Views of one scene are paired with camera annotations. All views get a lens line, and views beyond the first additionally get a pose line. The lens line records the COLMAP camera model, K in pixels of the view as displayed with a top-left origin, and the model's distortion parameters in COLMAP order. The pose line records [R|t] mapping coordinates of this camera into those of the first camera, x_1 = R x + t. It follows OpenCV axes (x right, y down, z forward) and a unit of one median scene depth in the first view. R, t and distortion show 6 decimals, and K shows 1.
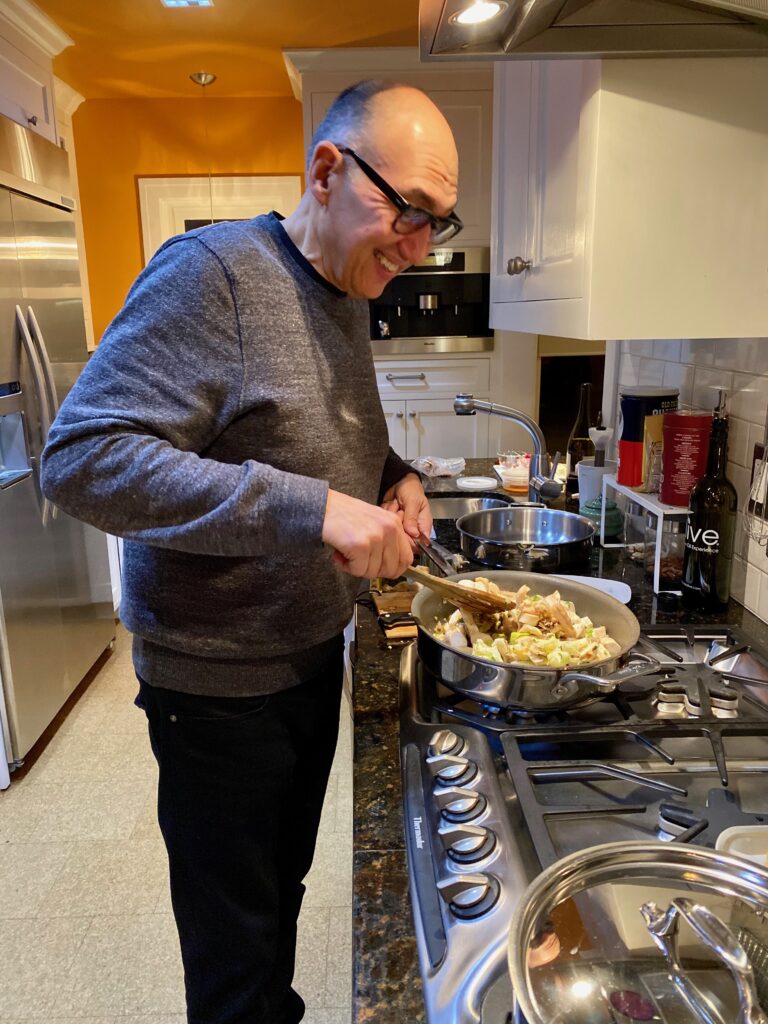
lens RADIAL K [[789.0, 0, 382.6], [0, 789.0, 514.1], [0, 0, 1]] dist [-0.016754, 0.026913]
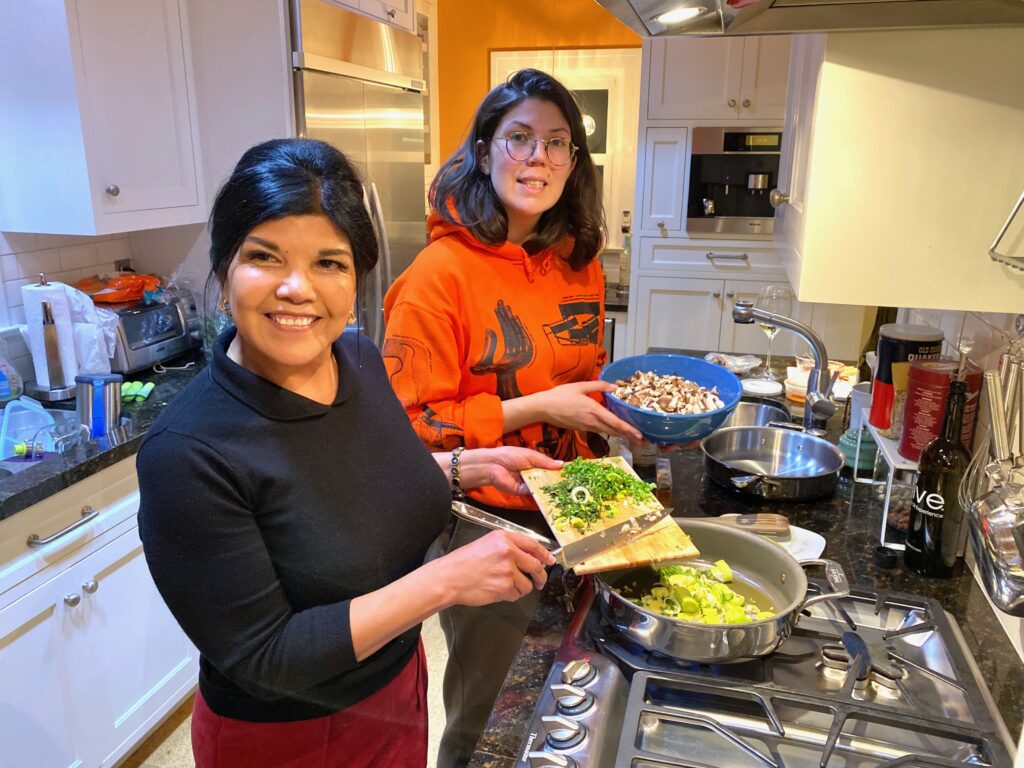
lens RADIAL K [[789.0, 0, 511.6], [0, 789.0, 380.0], [0, 0, 1]] dist [-0.016754, 0.026913]
pose [[0.957012, 0.107674, -0.269322, 0.122092], [-0.099709, 0.994082, 0.043122, -0.081550], [0.272371, -0.014415, 0.962084, -0.054138]]
